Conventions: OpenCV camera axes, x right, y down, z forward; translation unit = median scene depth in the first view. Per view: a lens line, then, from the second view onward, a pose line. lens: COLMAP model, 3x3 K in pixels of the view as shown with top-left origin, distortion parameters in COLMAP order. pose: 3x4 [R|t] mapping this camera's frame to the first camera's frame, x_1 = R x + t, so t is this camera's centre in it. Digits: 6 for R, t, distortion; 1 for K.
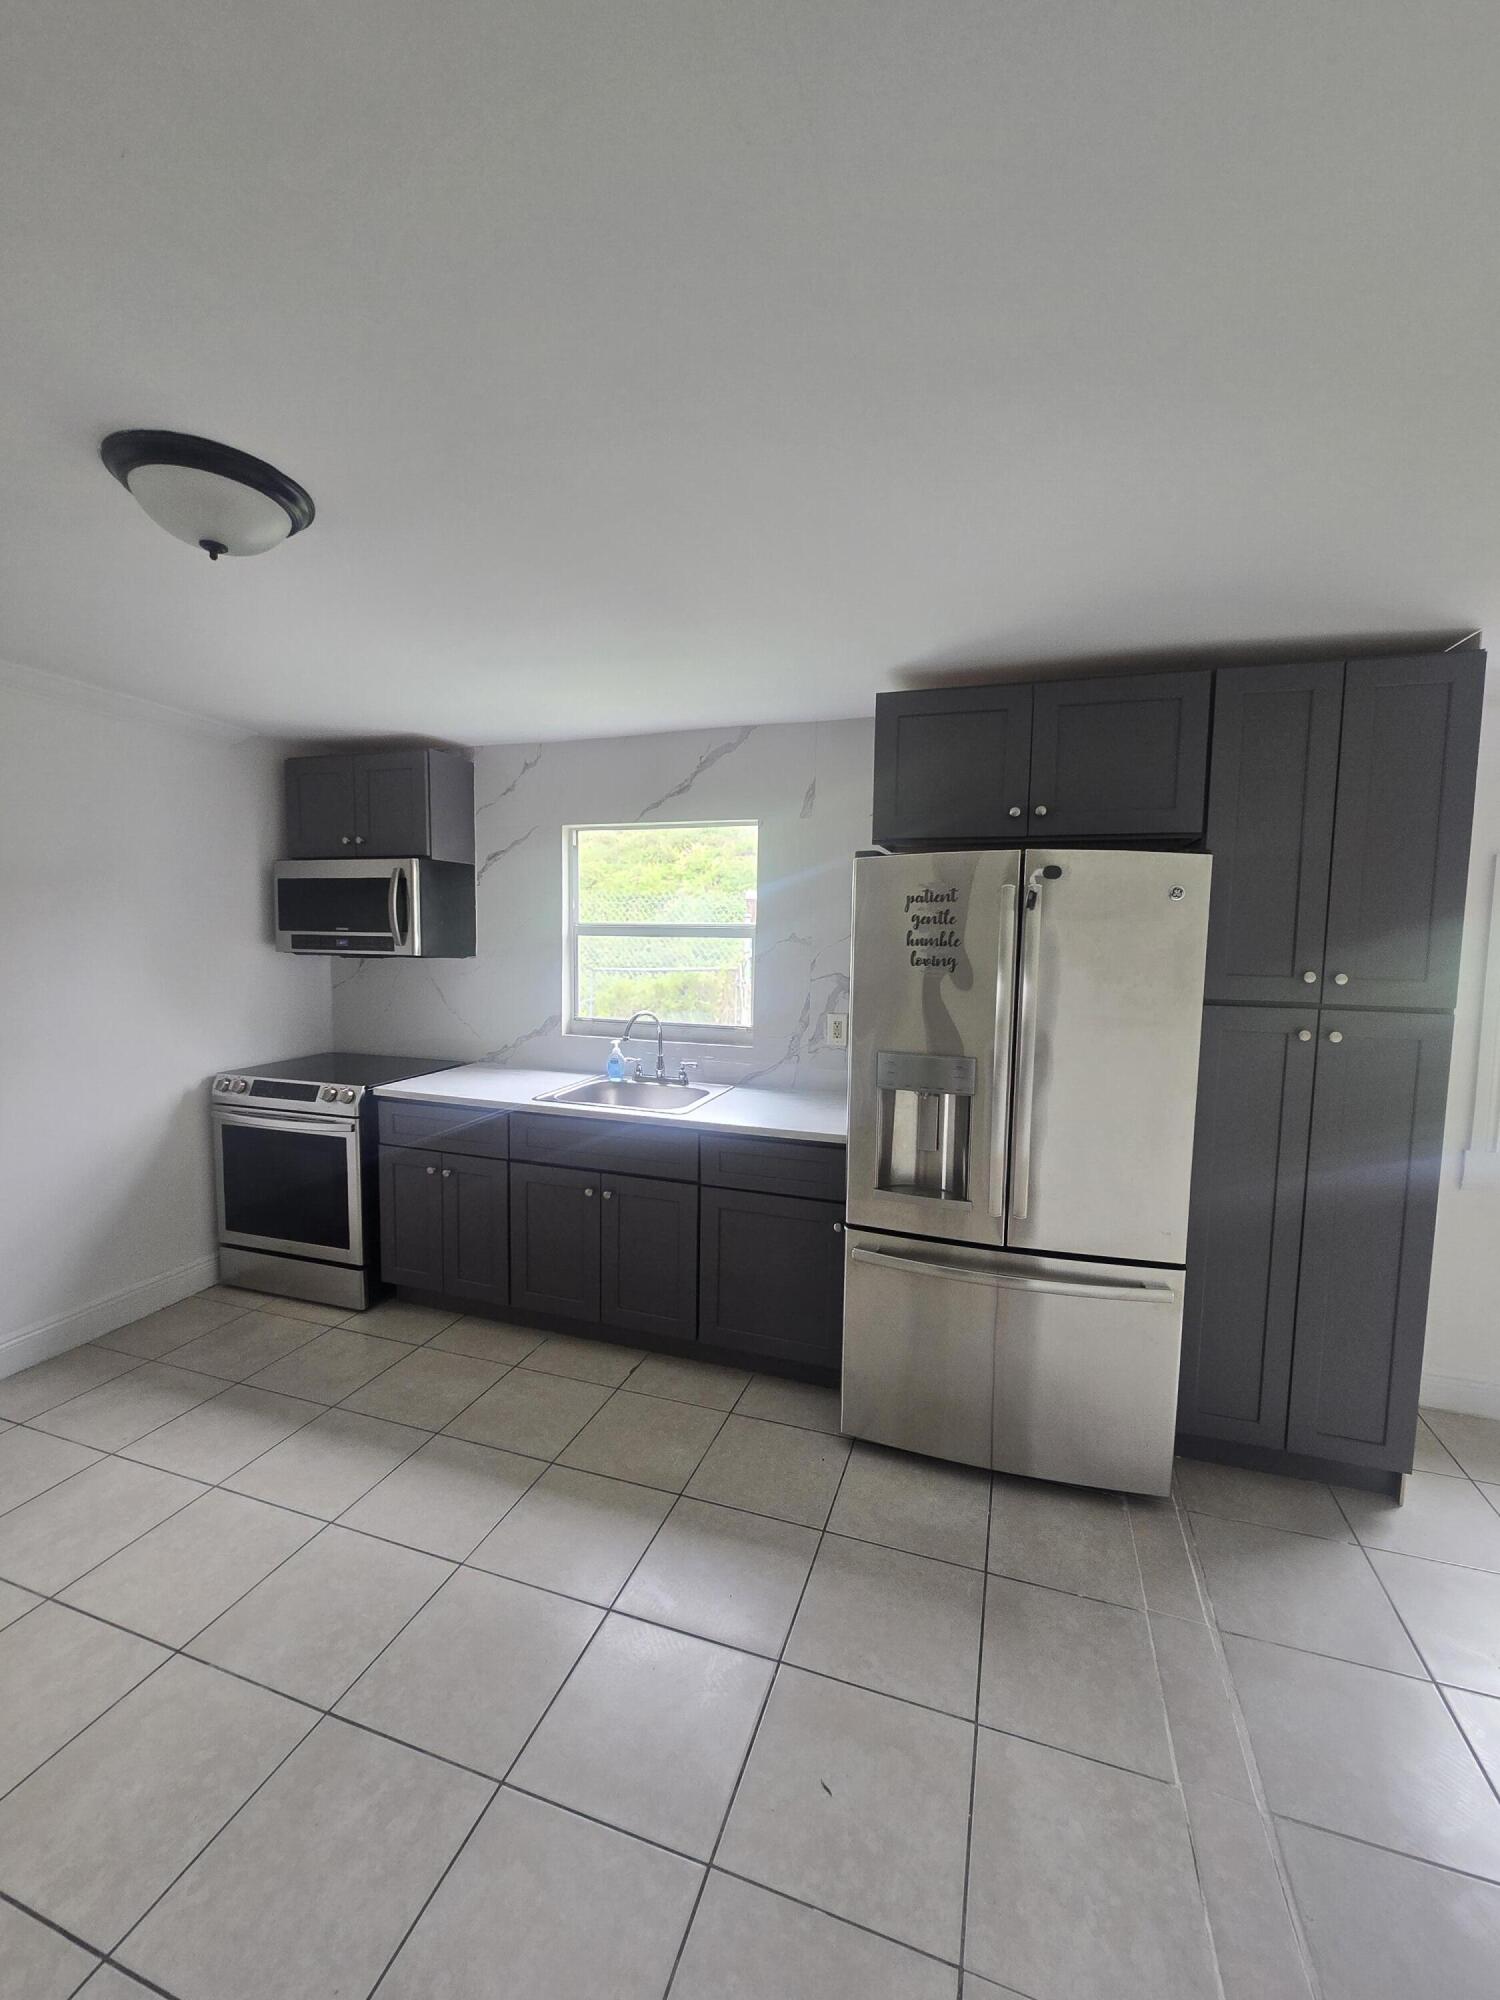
lens RADIAL K [[811.2, 0, 750.8], [0, 811.2, 1009.1], [0, 0, 1]] dist [0.007733, -0.000183]
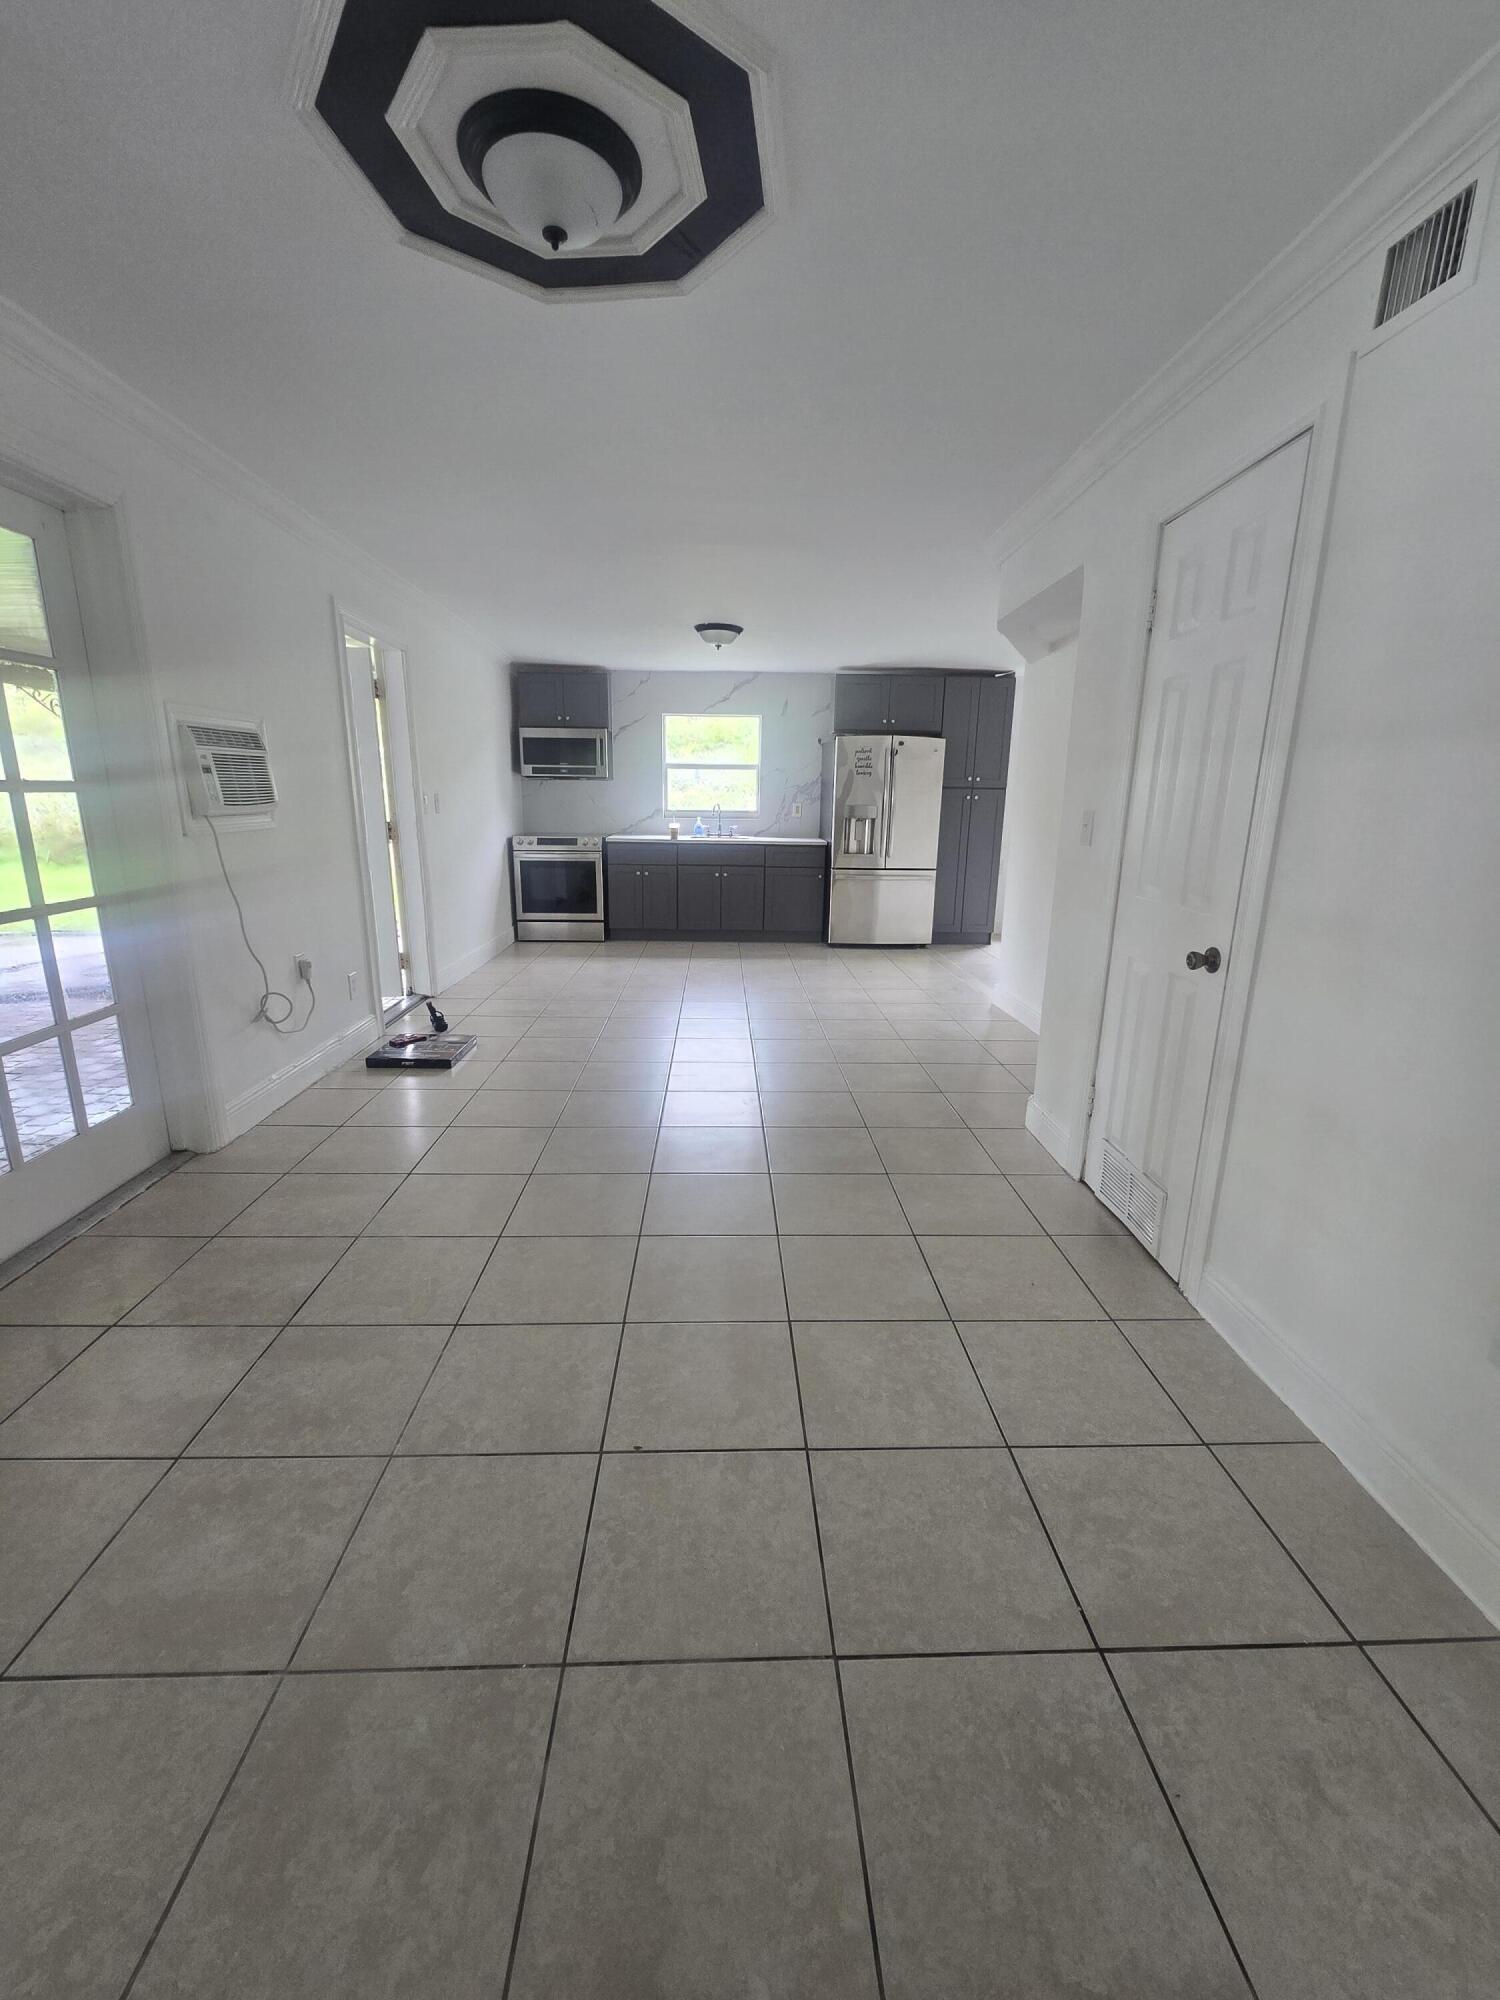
lens RADIAL K [[811.2, 0, 746.8], [0, 811.2, 996.5], [0, 0, 1]] dist [0.007733, -0.000183]
pose [[0.938328, -0.083948, 0.335399, -0.864506], [0.033372, 0.987537, 0.153810, 0.192306], [-0.344131, -0.133132, 0.929435, -1.203031]]
